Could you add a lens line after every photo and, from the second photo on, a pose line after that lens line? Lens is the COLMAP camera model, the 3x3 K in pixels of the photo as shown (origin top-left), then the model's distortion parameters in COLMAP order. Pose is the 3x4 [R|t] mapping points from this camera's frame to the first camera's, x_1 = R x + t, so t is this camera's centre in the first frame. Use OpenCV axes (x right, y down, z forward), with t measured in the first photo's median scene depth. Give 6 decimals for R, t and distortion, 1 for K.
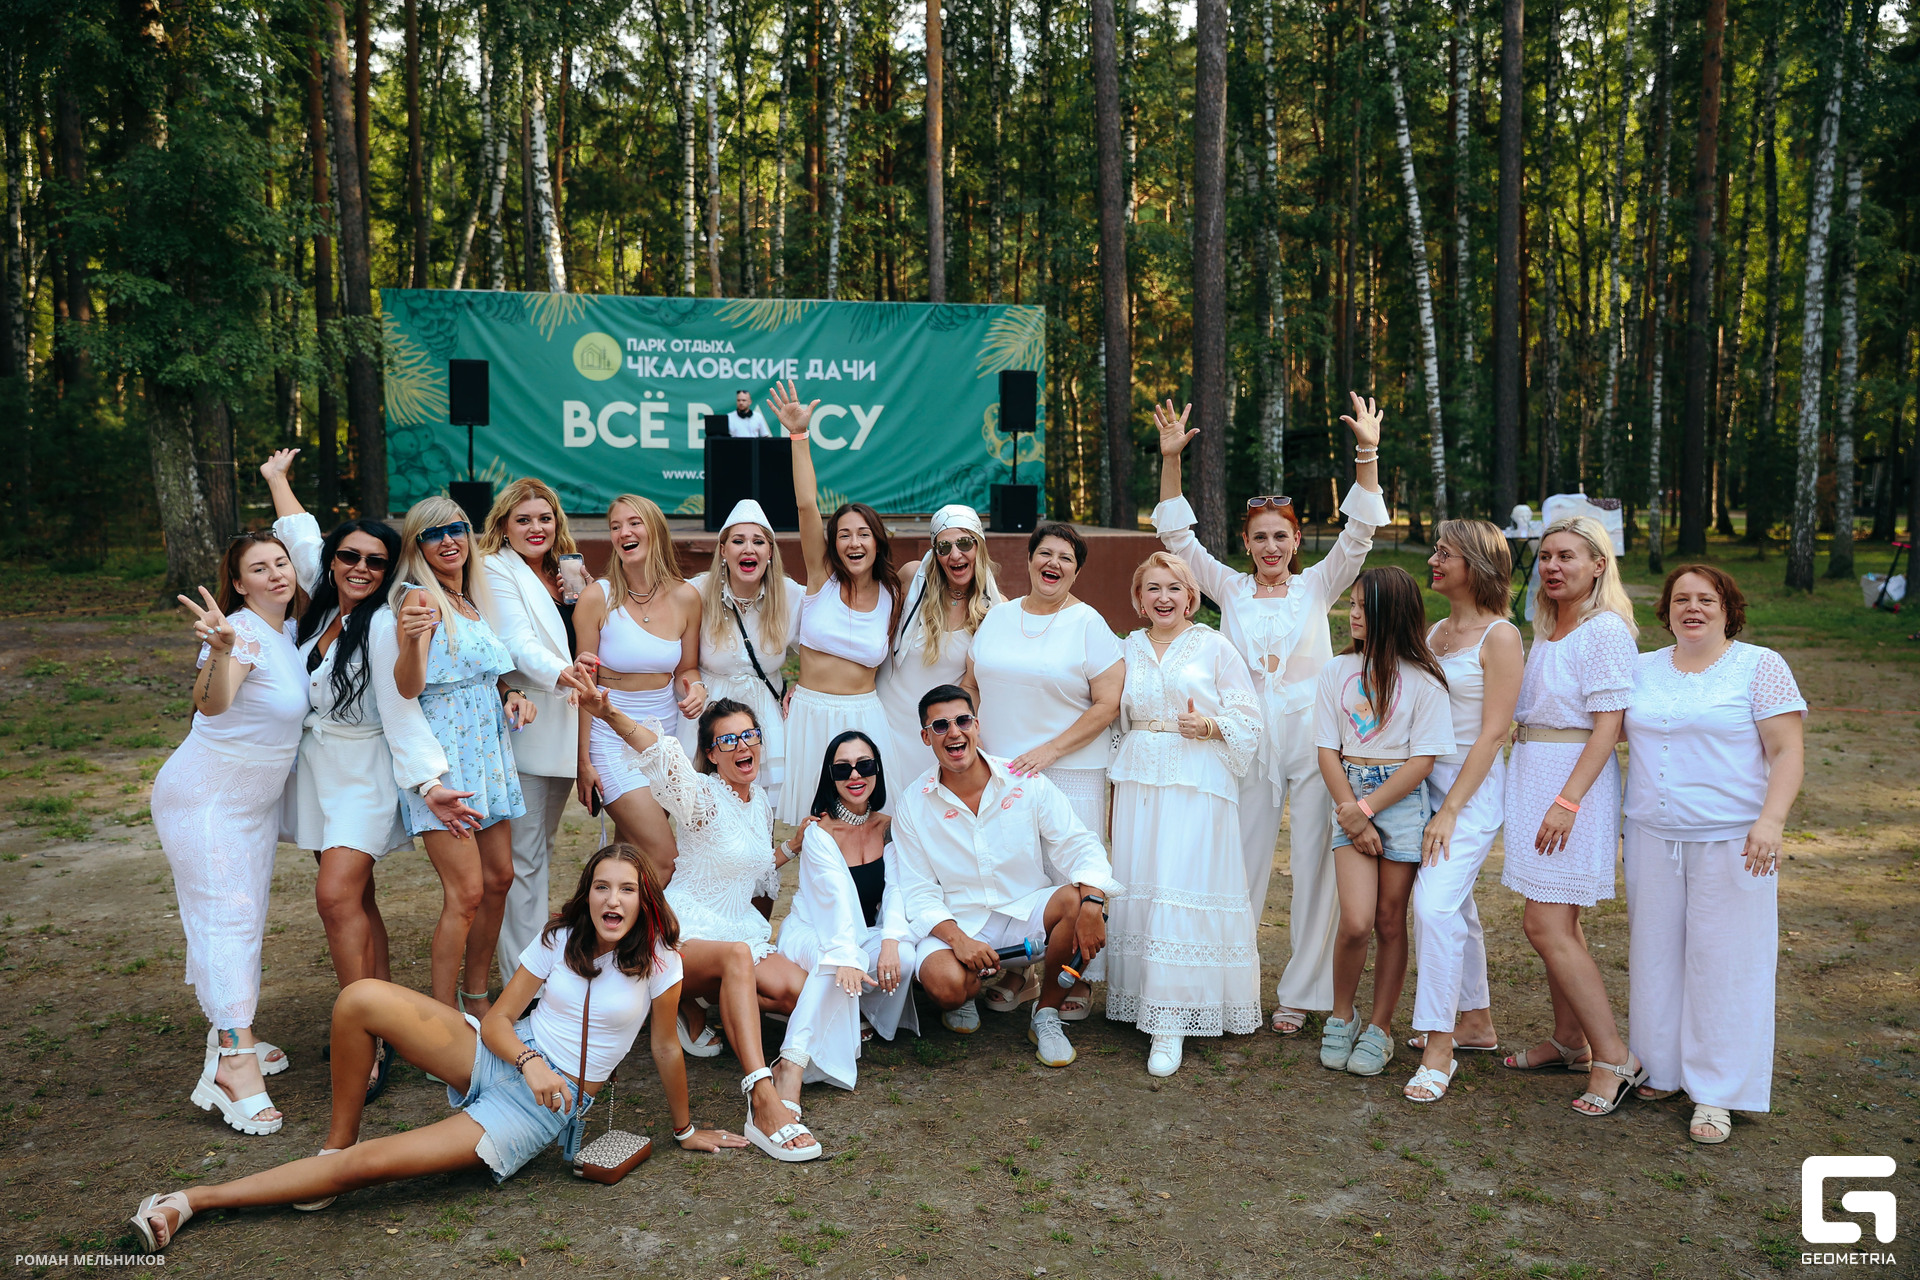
lens RADIAL K [[1628.0, 0, 968.0], [0, 1628.0, 650.6], [0, 0, 1]] dist [-0.042864, 0.044131]
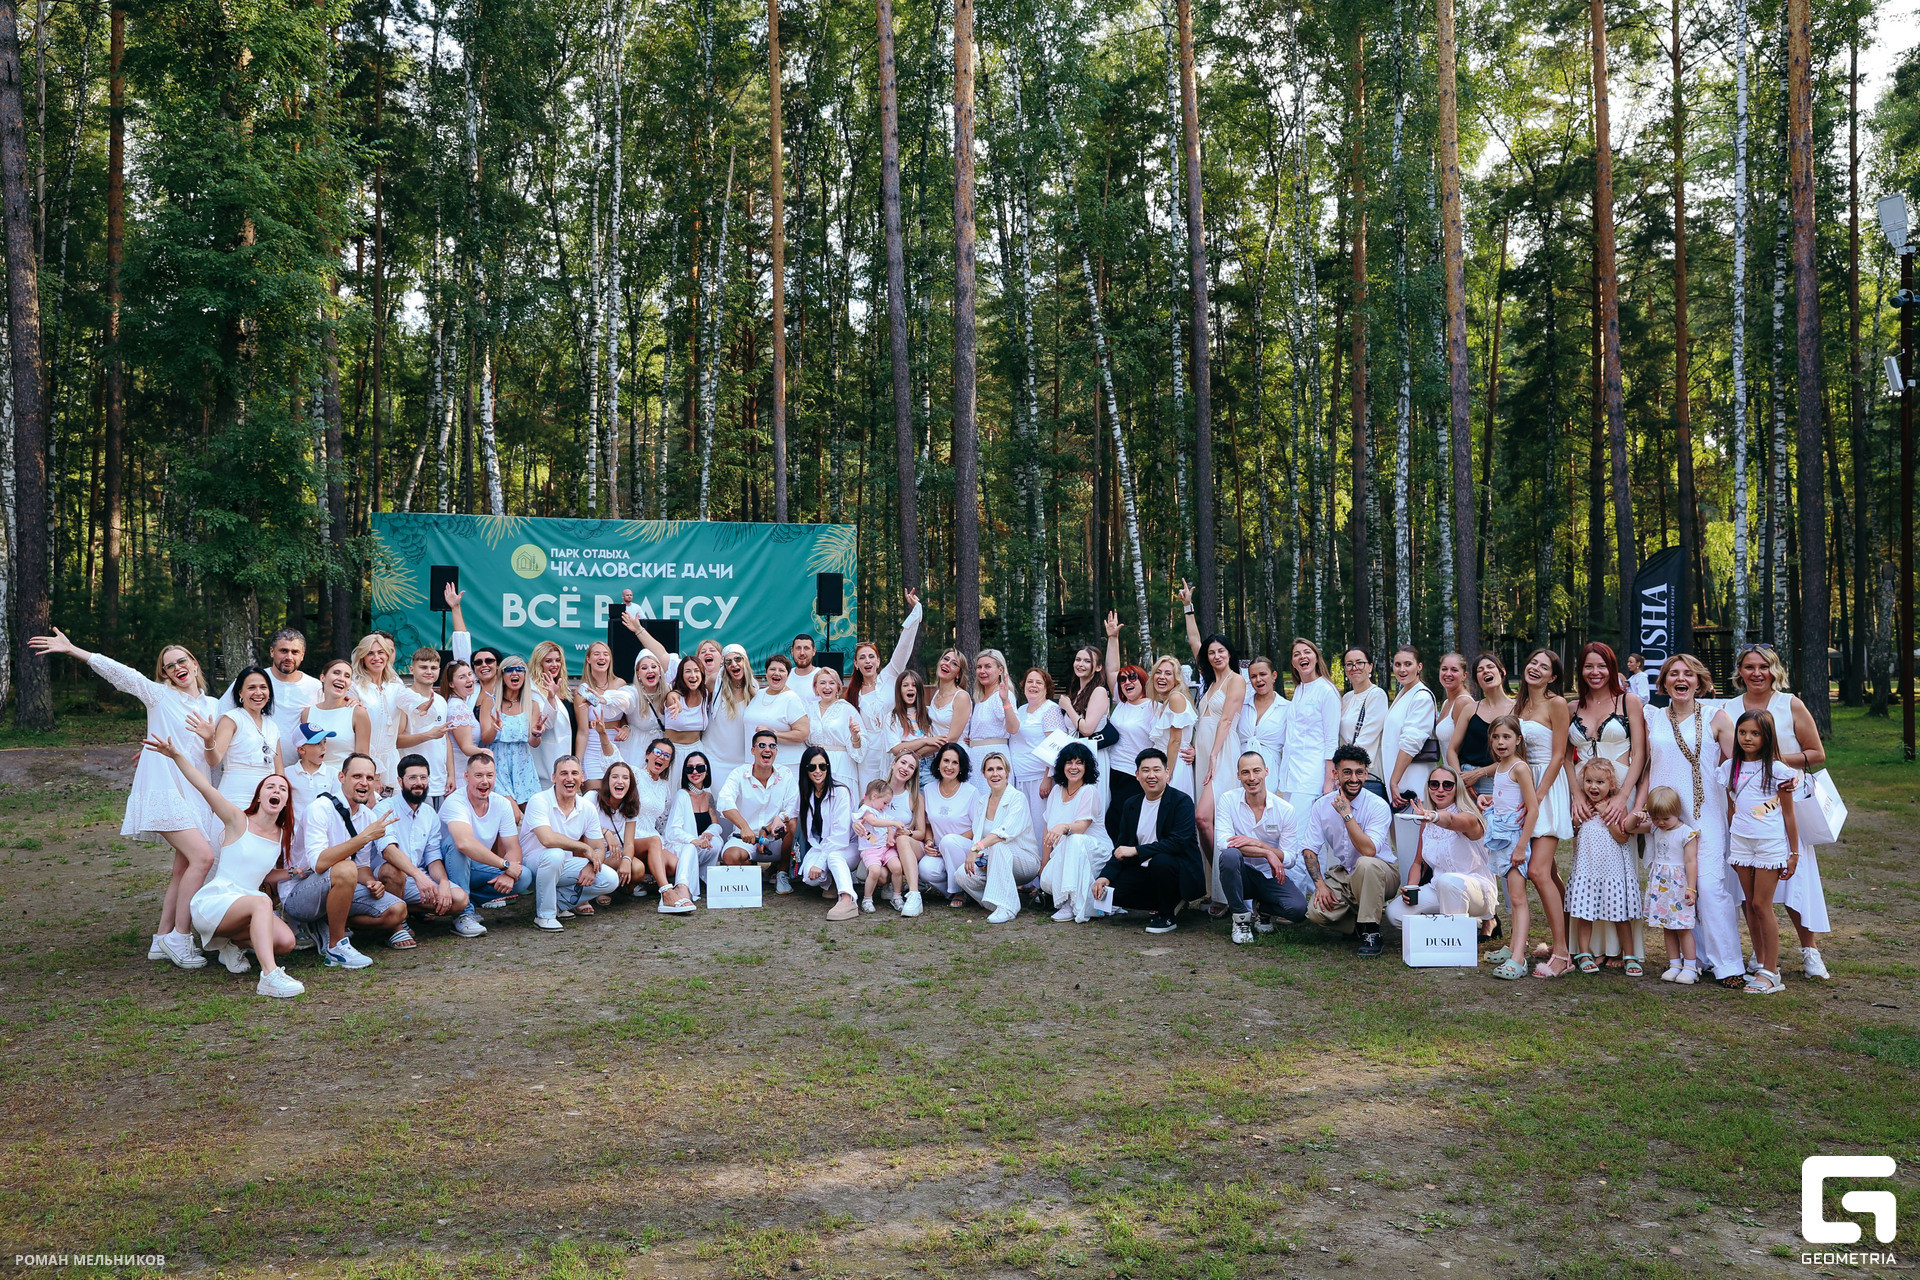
lens RADIAL K [[1582.1, 0, 959.2], [0, 1582.1, 630.9], [0, 0, 1]] dist [-0.078138, 0.077667]
pose [[0.997349, -0.002165, 0.072734, 0.036844], [0.011084, 0.992413, -0.122450, 0.043262], [-0.071917, 0.122932, 0.989806, -0.329892]]
